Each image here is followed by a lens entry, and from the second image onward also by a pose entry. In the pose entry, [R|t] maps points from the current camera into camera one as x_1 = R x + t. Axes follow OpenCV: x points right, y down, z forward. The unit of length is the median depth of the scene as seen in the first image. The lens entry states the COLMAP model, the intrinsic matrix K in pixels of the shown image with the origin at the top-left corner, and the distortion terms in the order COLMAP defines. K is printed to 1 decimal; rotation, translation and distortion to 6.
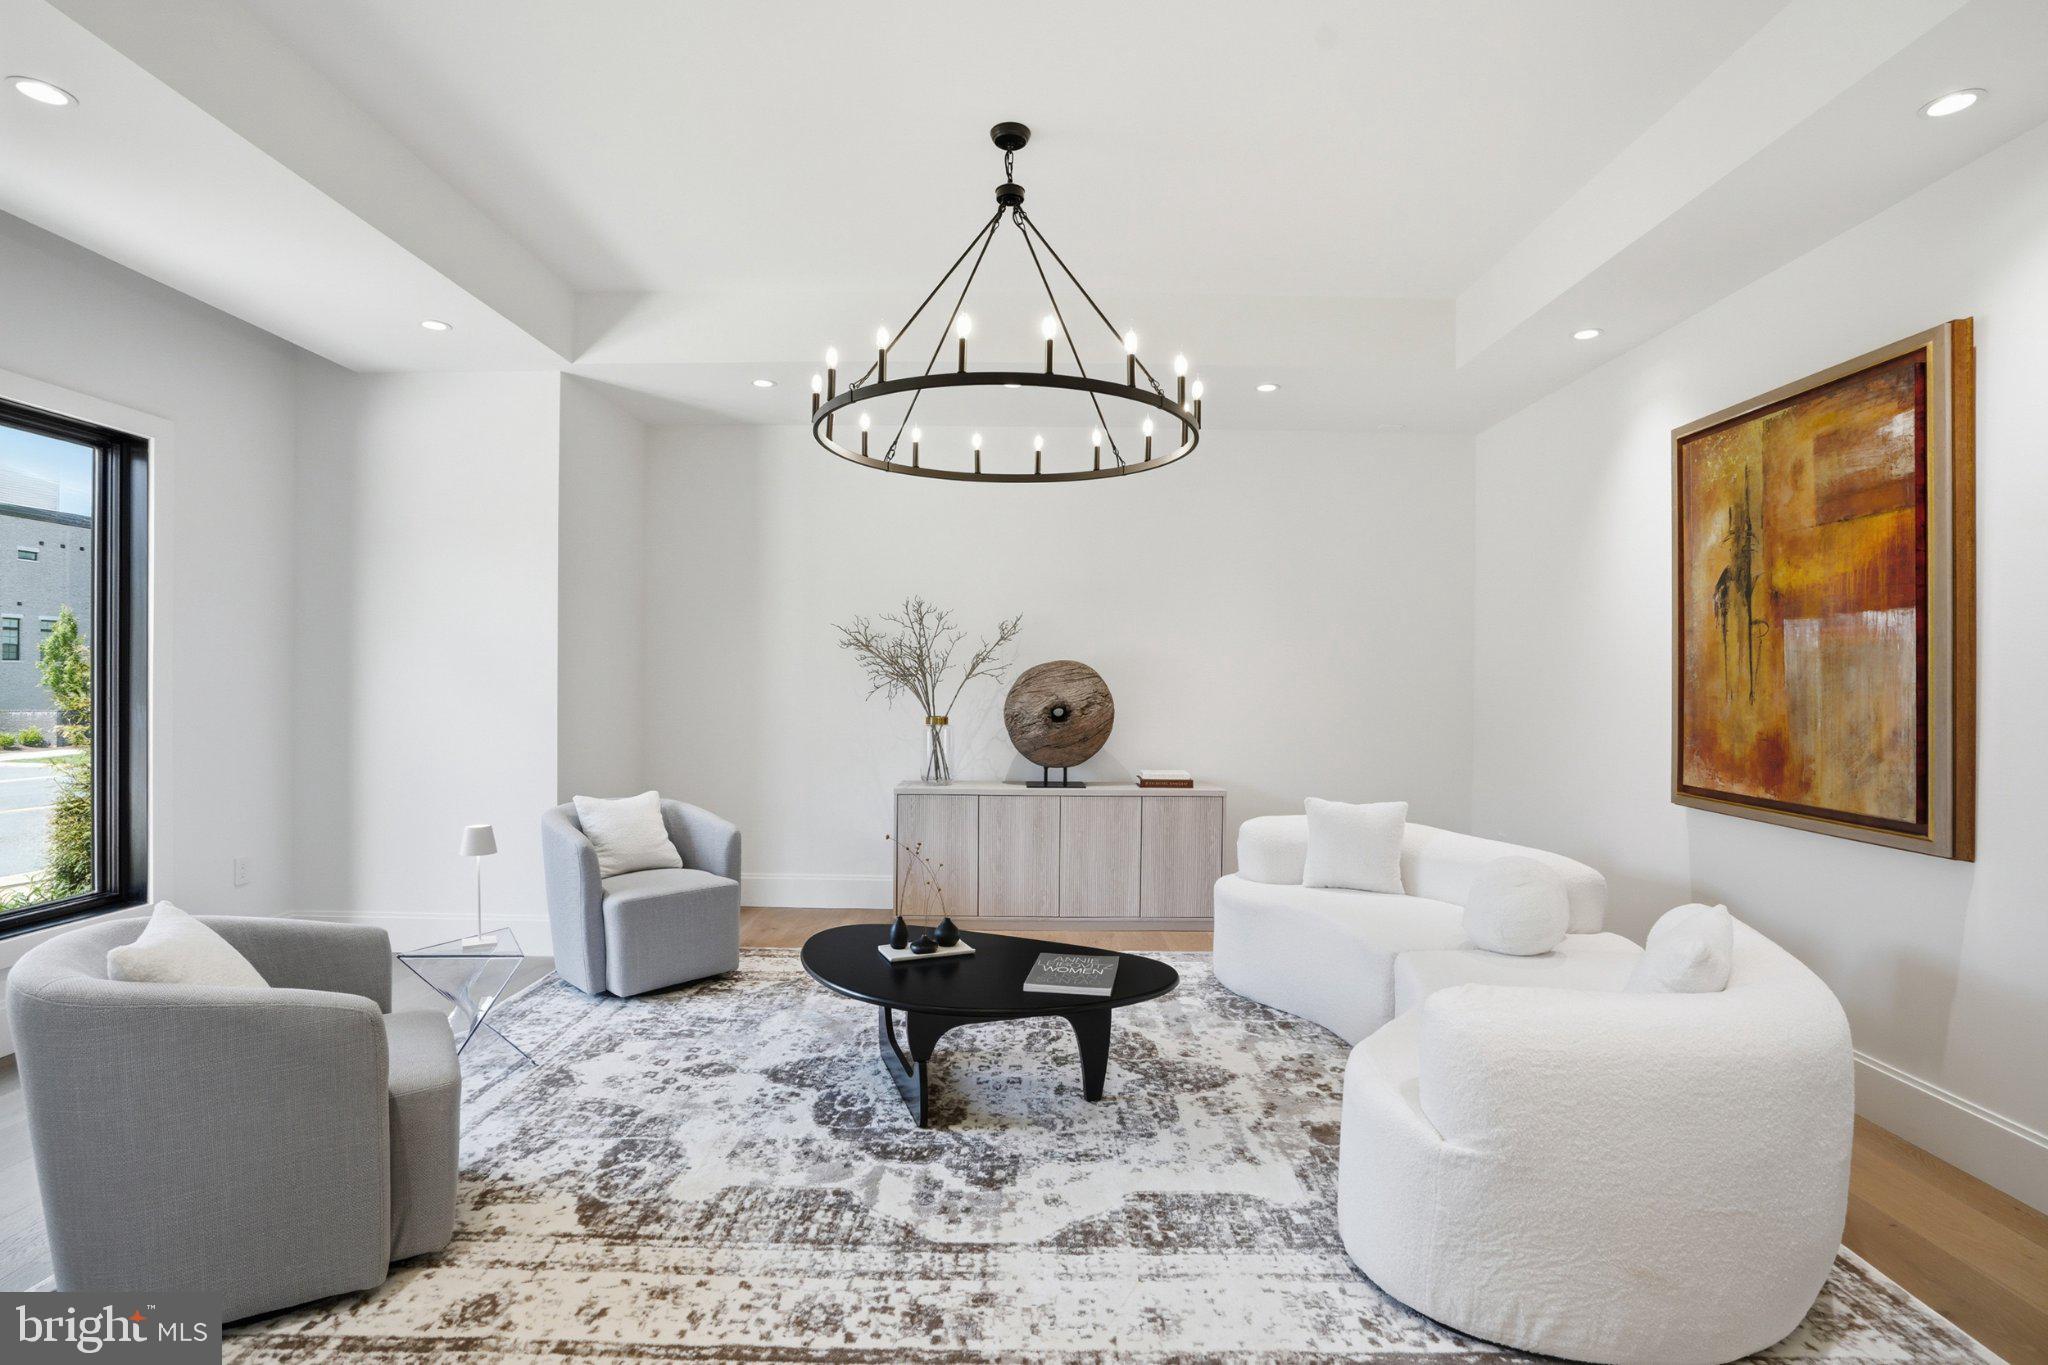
lens RADIAL K [[978.2, 0, 1026.1], [0, 978.2, 688.1], [0, 0, 1]] dist [-0.070871, 0.030701]
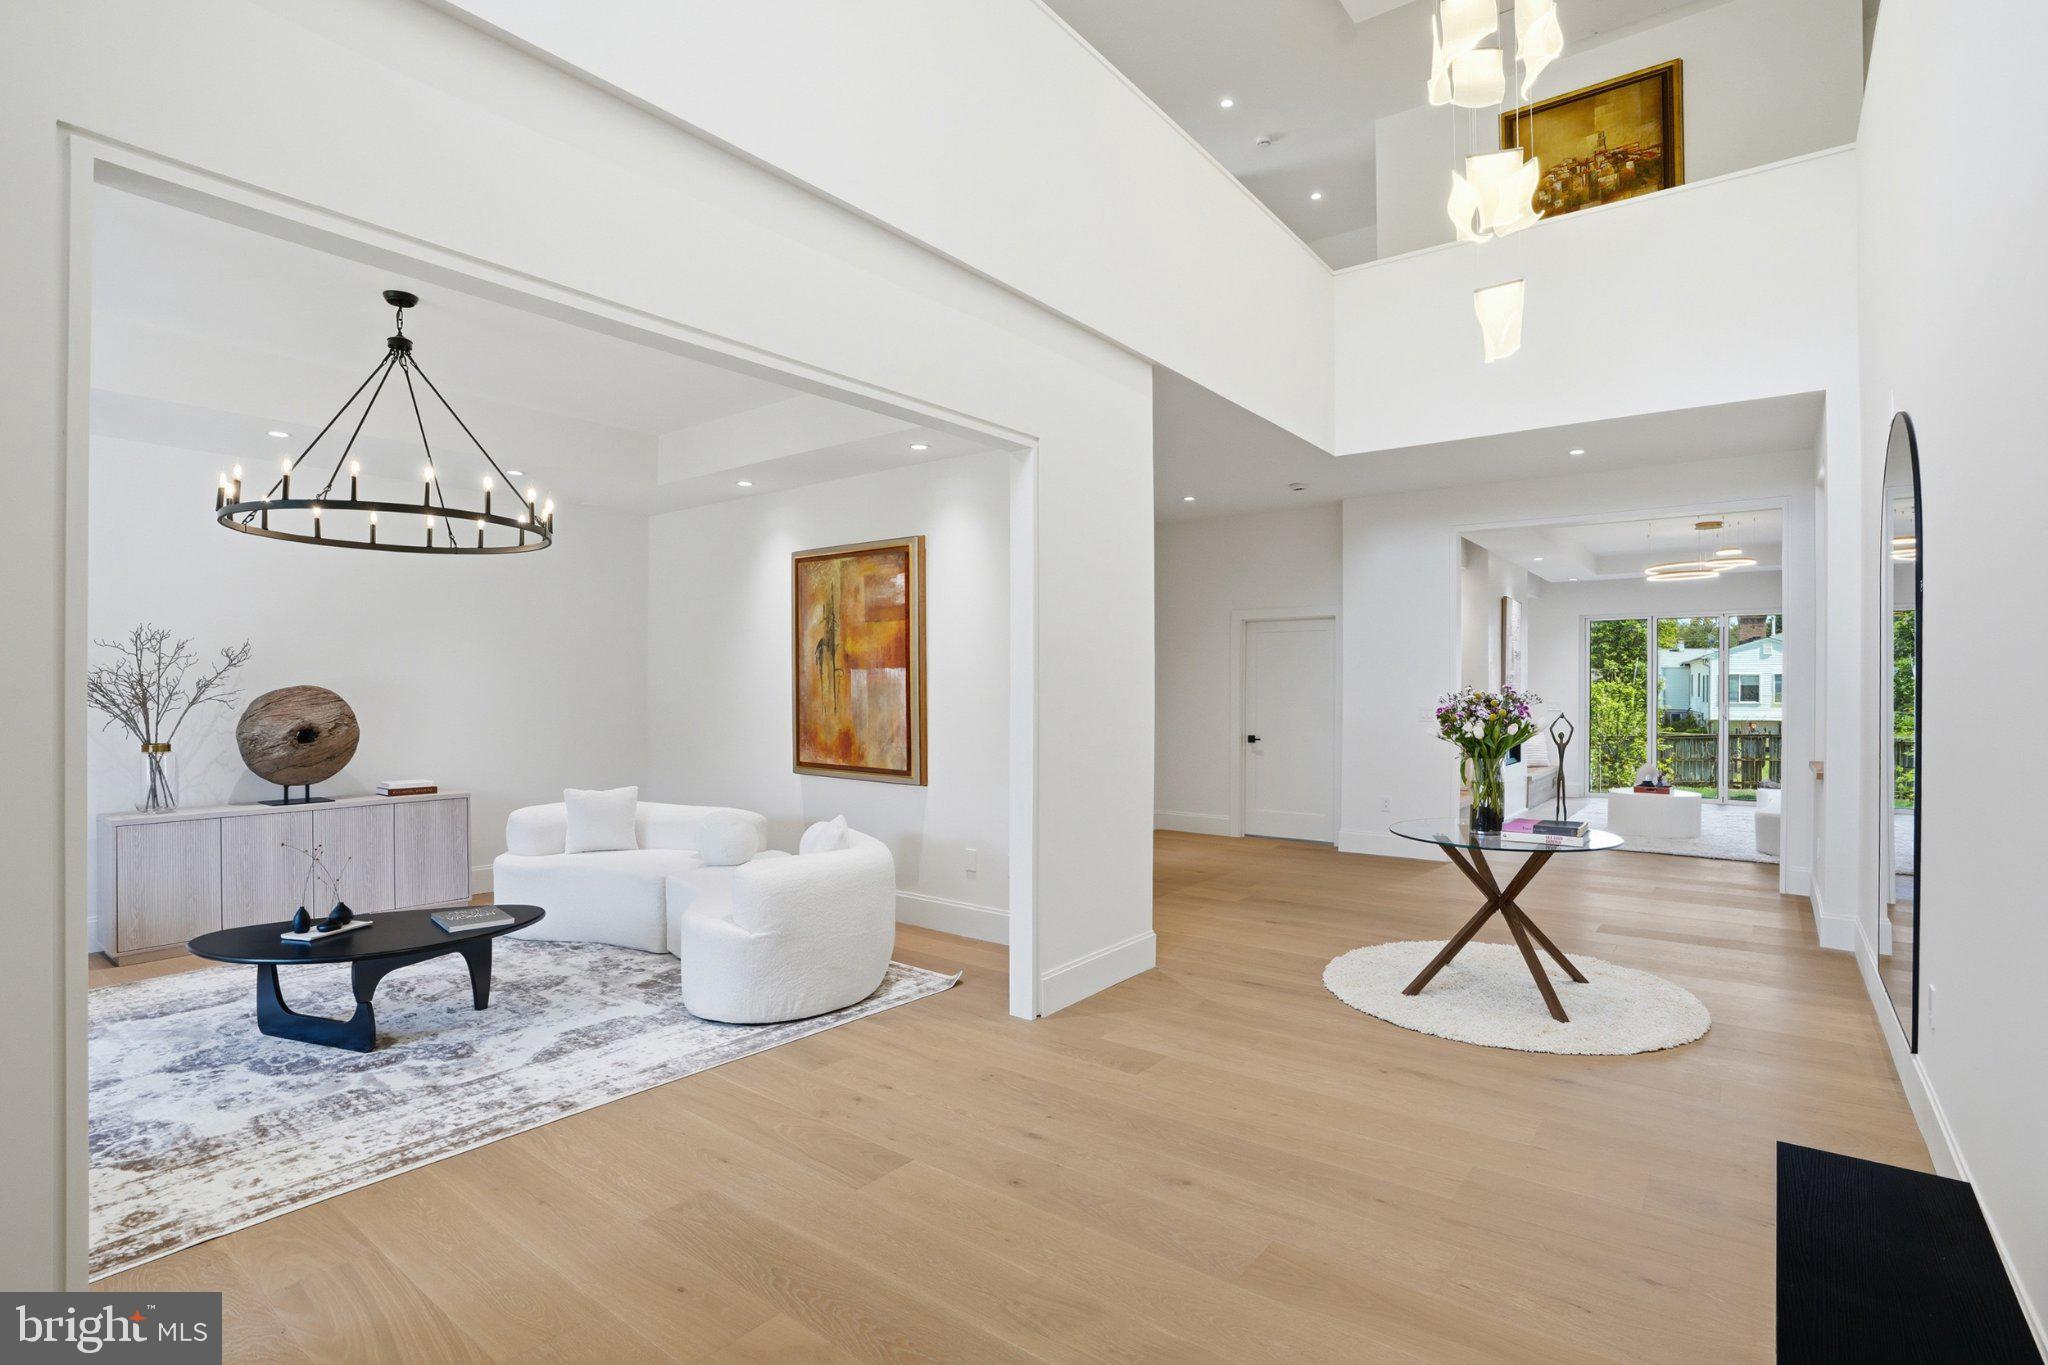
lens RADIAL K [[968.0, 0, 1029.9], [0, 968.0, 681.1], [0, 0, 1]] dist [-0.072888, 0.030003]
pose [[0.610386, -0.003007, 0.792098, -0.516825], [0.008571, 0.999959, -0.002810, -0.041826], [-0.792058, 0.008504, 0.610387, -0.467069]]
